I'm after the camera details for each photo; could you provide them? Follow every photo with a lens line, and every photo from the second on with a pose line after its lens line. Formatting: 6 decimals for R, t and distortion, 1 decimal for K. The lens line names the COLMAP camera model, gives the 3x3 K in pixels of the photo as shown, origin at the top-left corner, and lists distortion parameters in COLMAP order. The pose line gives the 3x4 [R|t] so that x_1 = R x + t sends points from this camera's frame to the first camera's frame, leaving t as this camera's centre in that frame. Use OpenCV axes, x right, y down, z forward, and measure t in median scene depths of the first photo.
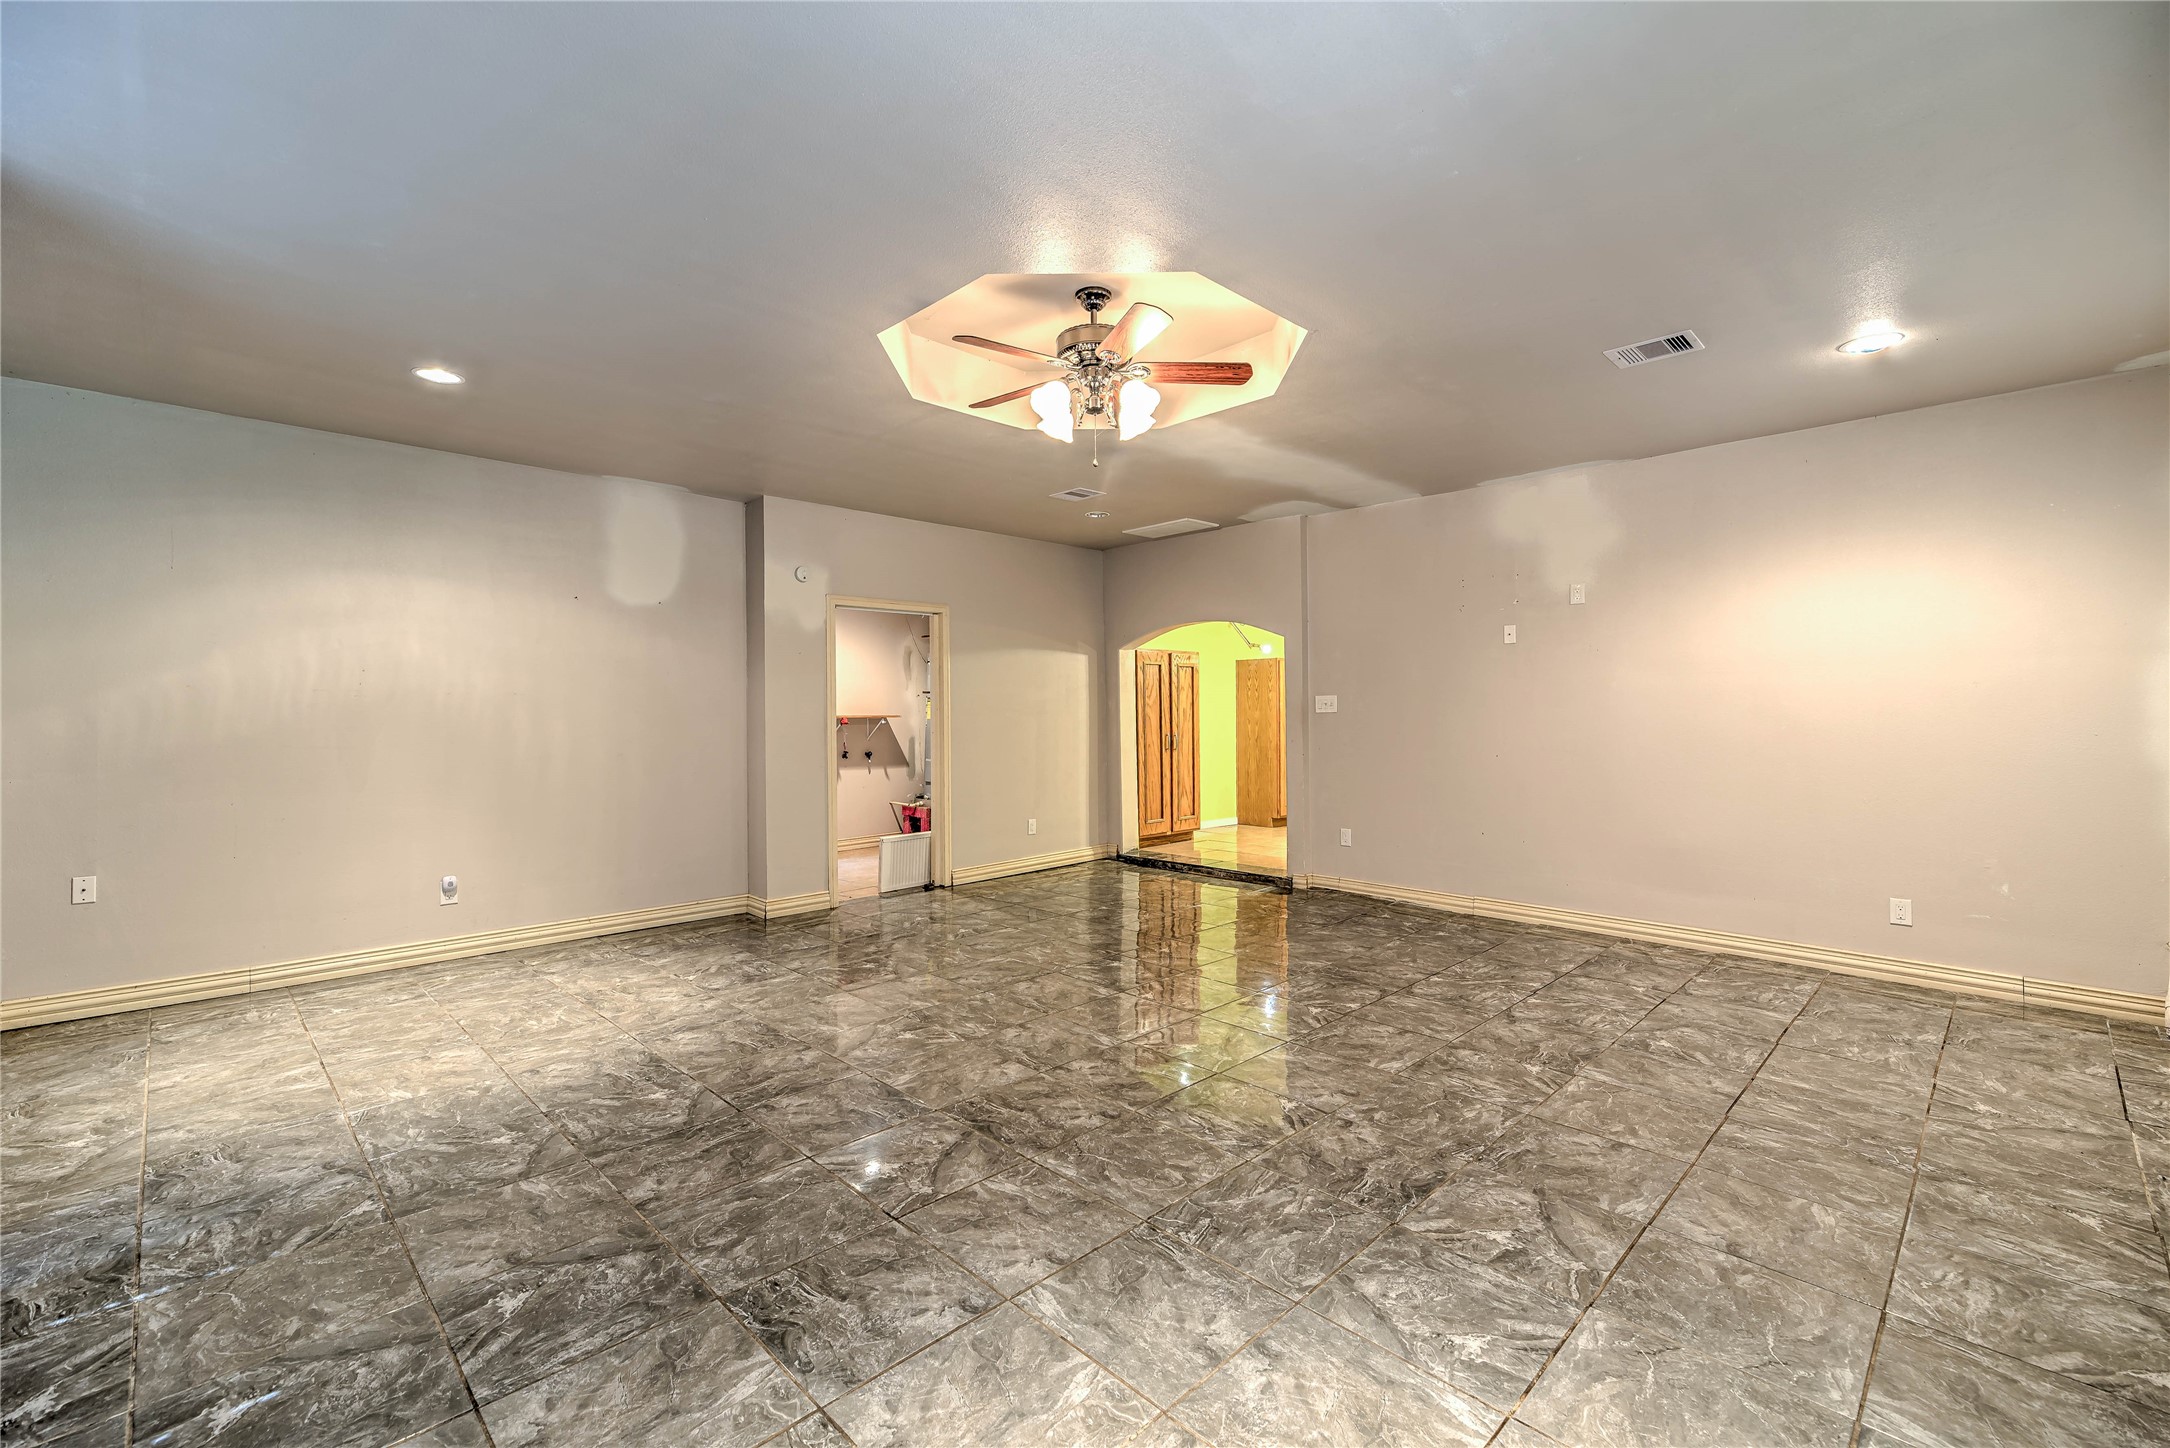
lens RADIAL K [[899.8, 0, 1076.9], [0, 899.8, 700.9], [0, 0, 1]] dist [0.018203, -0.006002]
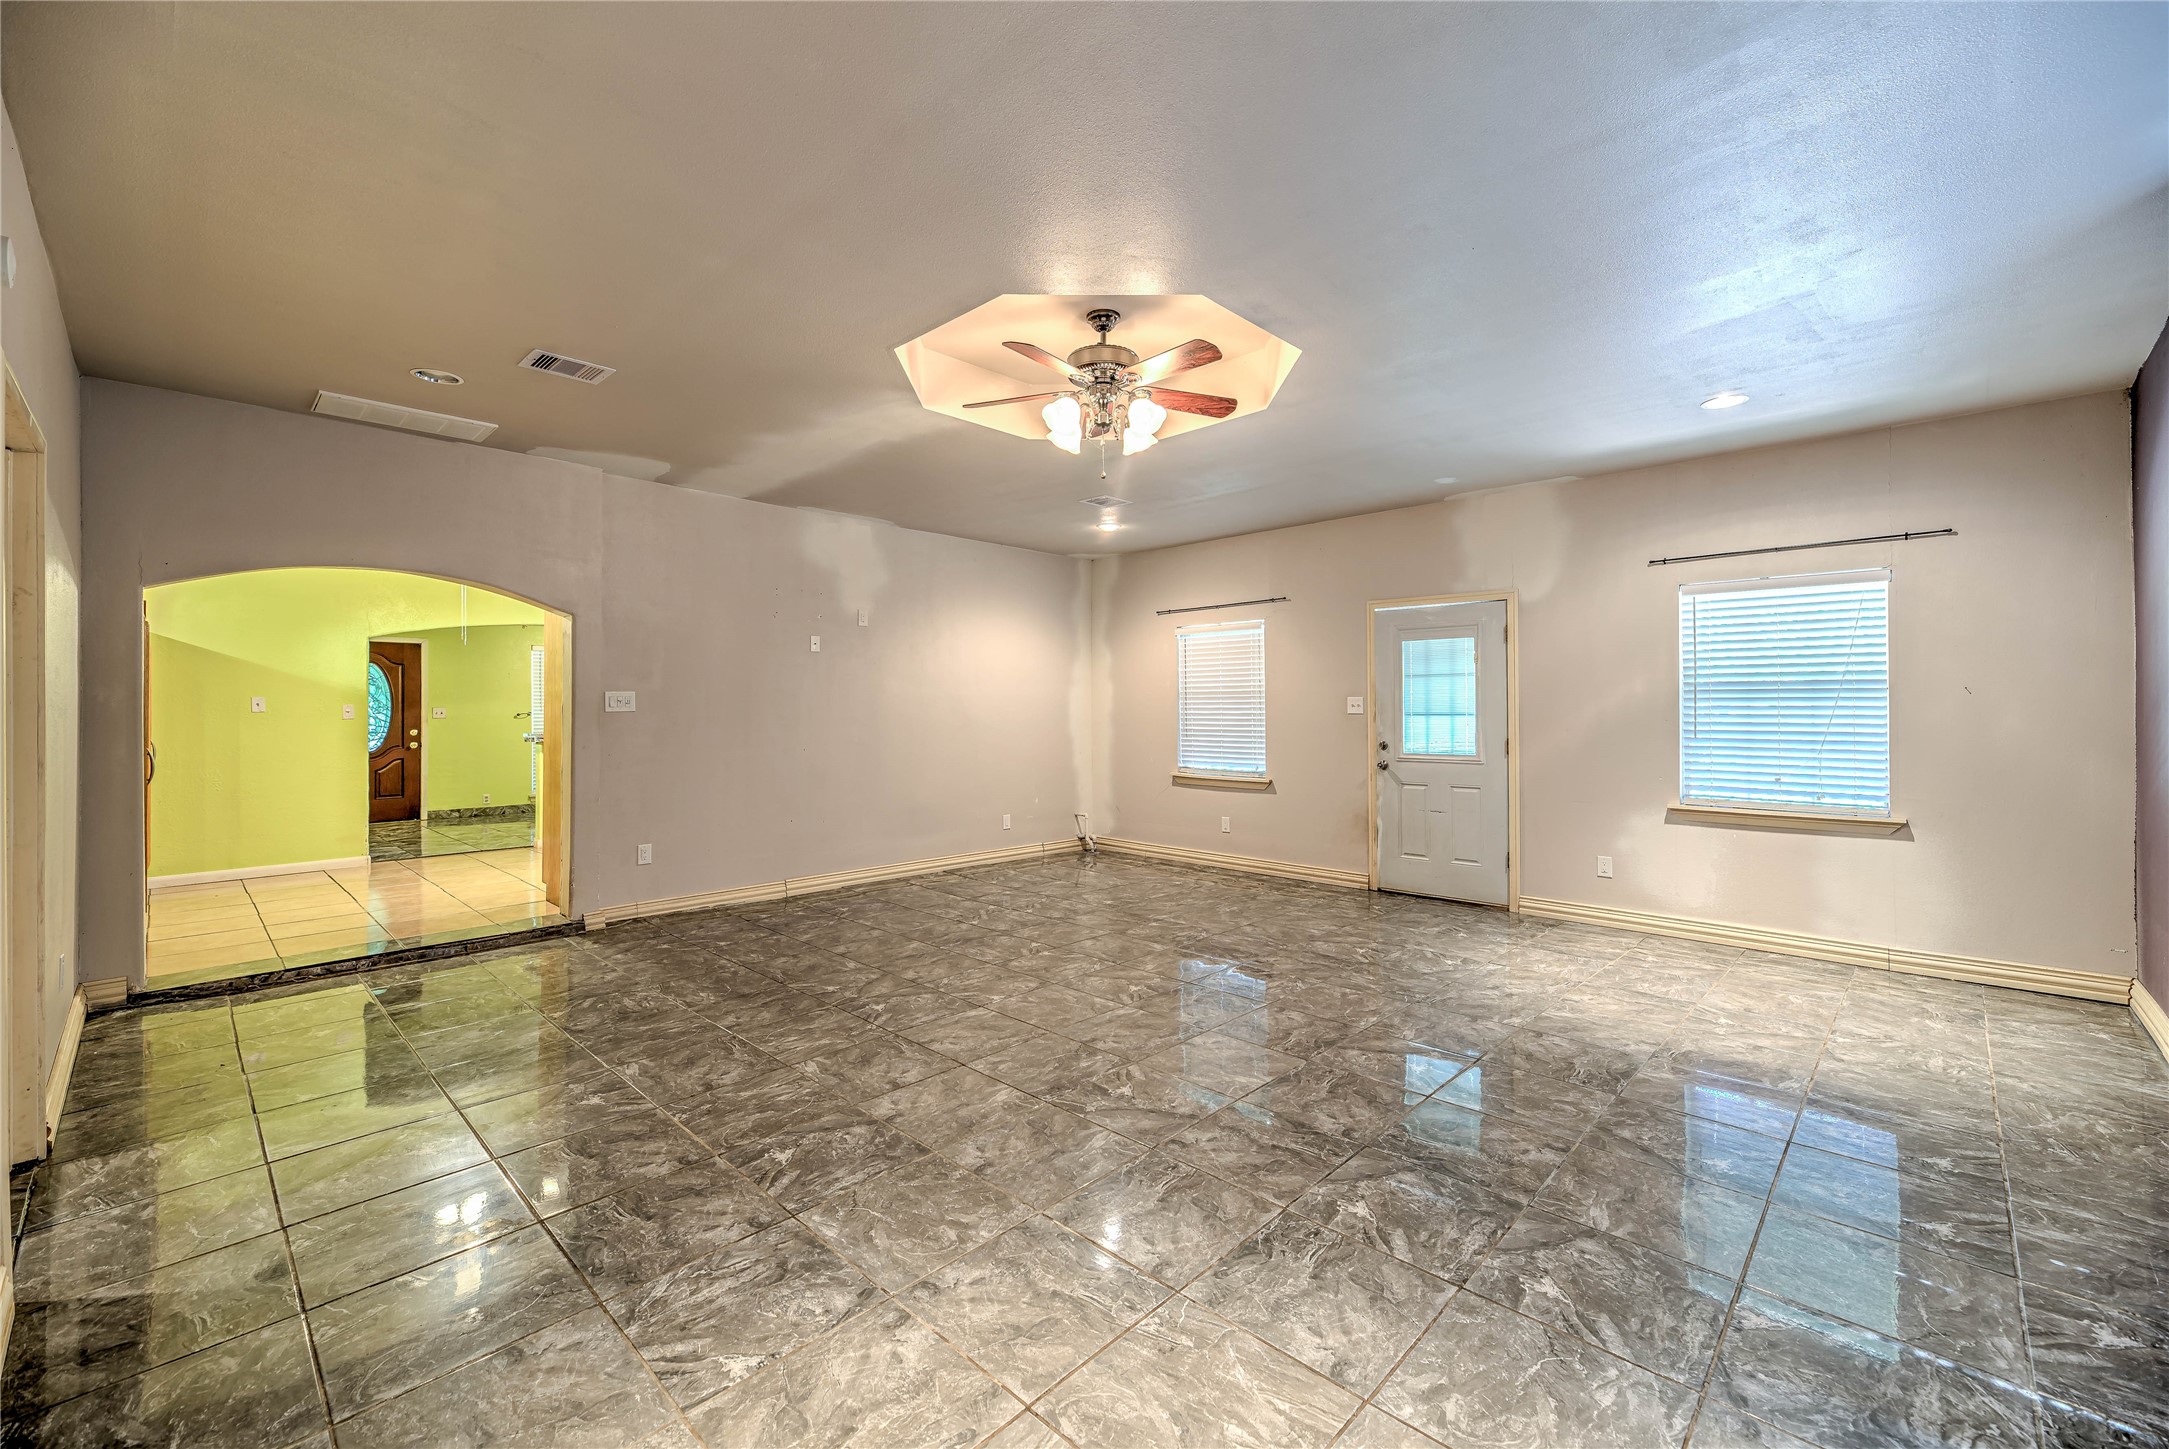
lens RADIAL K [[899.4, 0, 1076.4], [0, 899.4, 701.4], [0, 0, 1]] dist [0.018203, -0.006002]
pose [[-0.025055, 0.012784, 0.999604, -1.215597], [-0.012380, 0.999838, -0.013098, 0.019490], [-0.999609, -0.012703, -0.024892, 1.251280]]
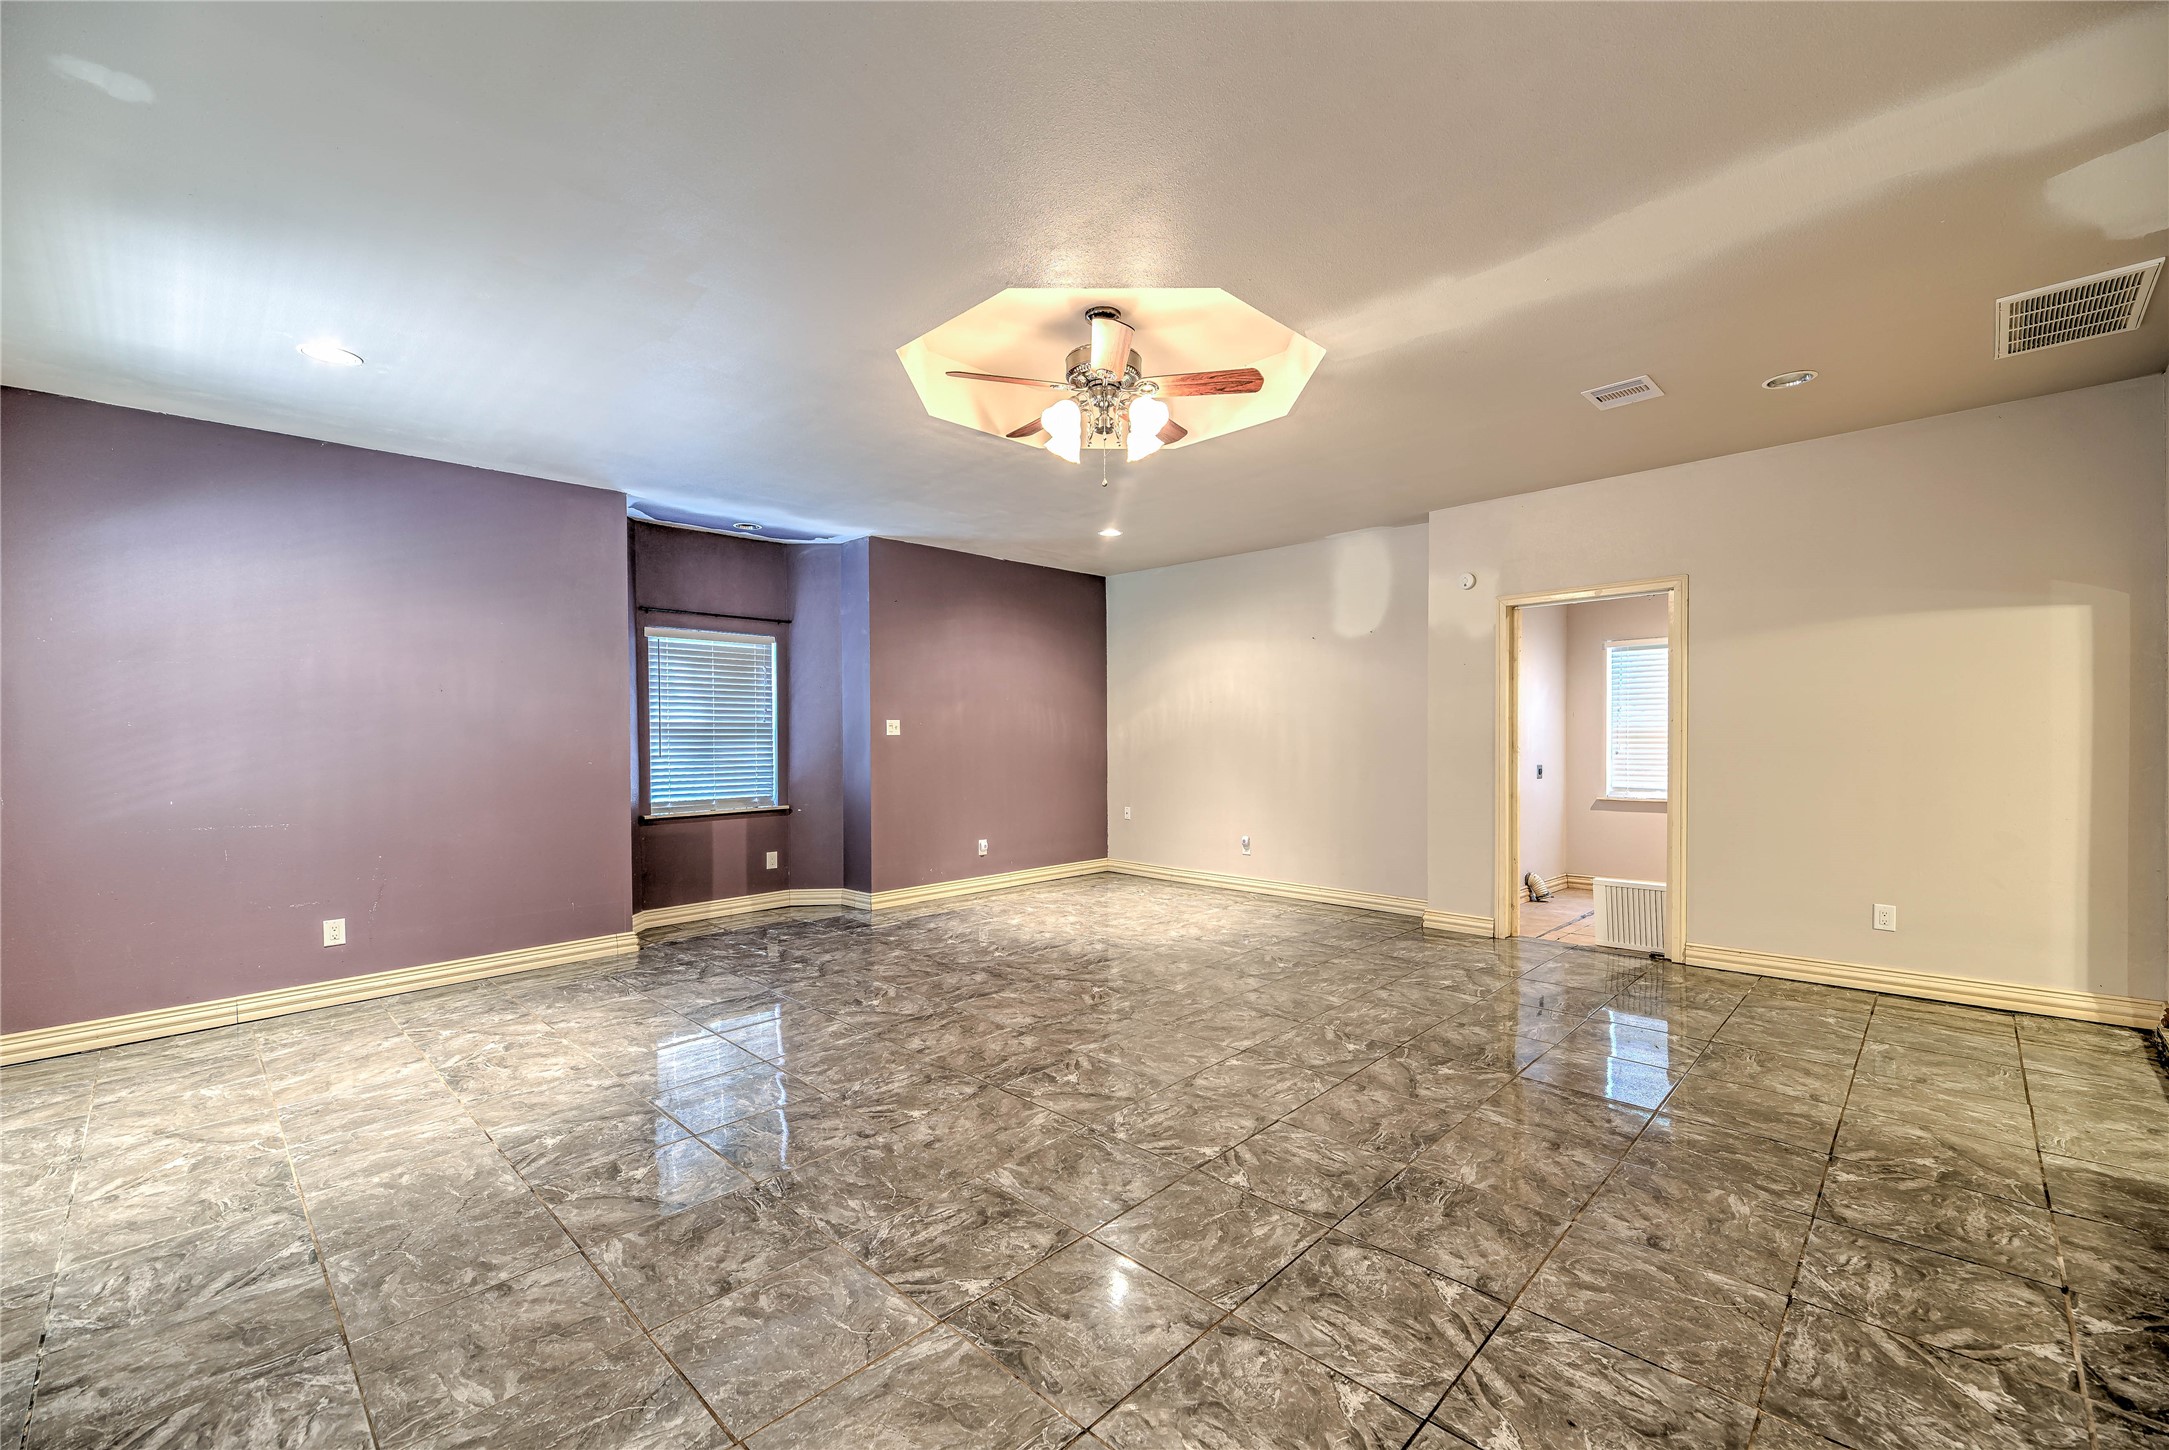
lens RADIAL K [[874.9, 0, 1120.8], [0, 874.9, 730.3], [0, 0, 1]] dist [0.017557, -0.005994]
pose [[0.060176, 0.003032, -0.998183, 1.192138], [0.022126, 0.999746, 0.004371, 0.010506], [0.997943, -0.022349, 0.060093, 1.130195]]
